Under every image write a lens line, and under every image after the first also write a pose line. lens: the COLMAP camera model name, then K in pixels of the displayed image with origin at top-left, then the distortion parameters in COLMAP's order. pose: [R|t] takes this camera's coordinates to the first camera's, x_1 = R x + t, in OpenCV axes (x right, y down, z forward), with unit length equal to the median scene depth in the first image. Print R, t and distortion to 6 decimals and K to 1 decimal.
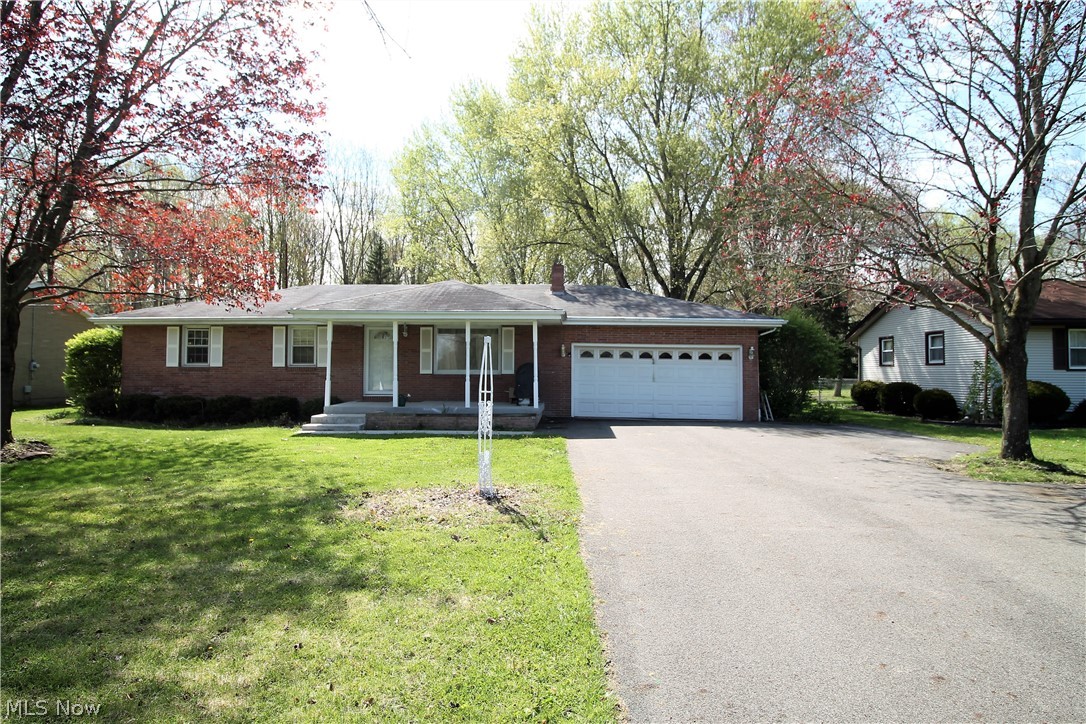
lens RADIAL K [[665.3, 0, 541.8], [0, 665.3, 361.1], [0, 0, 1]] dist [0.006801, -0.003154]
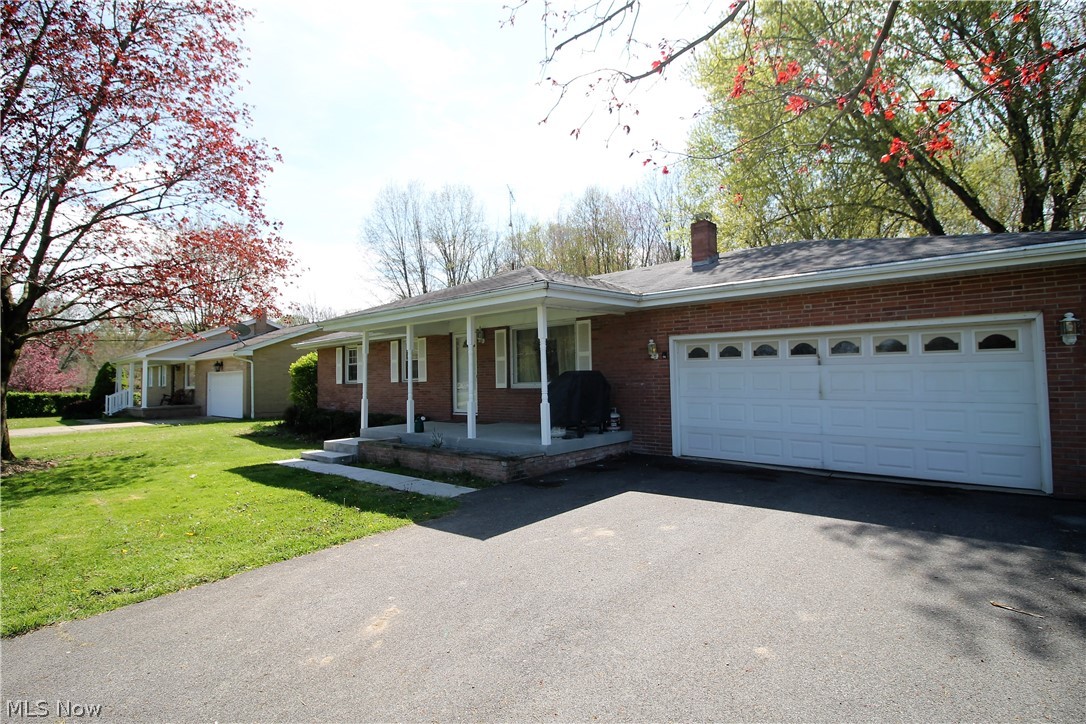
lens RADIAL K [[548.7, 0, 542.3], [0, 548.7, 353.9], [0, 0, 1]] dist [-0.007189, 0.000004]
pose [[0.738194, -0.051449, -0.672624, 0.322278], [0.036713, 0.998674, -0.036096, 0.003799], [0.673589, 0.001952, 0.739104, 0.579951]]
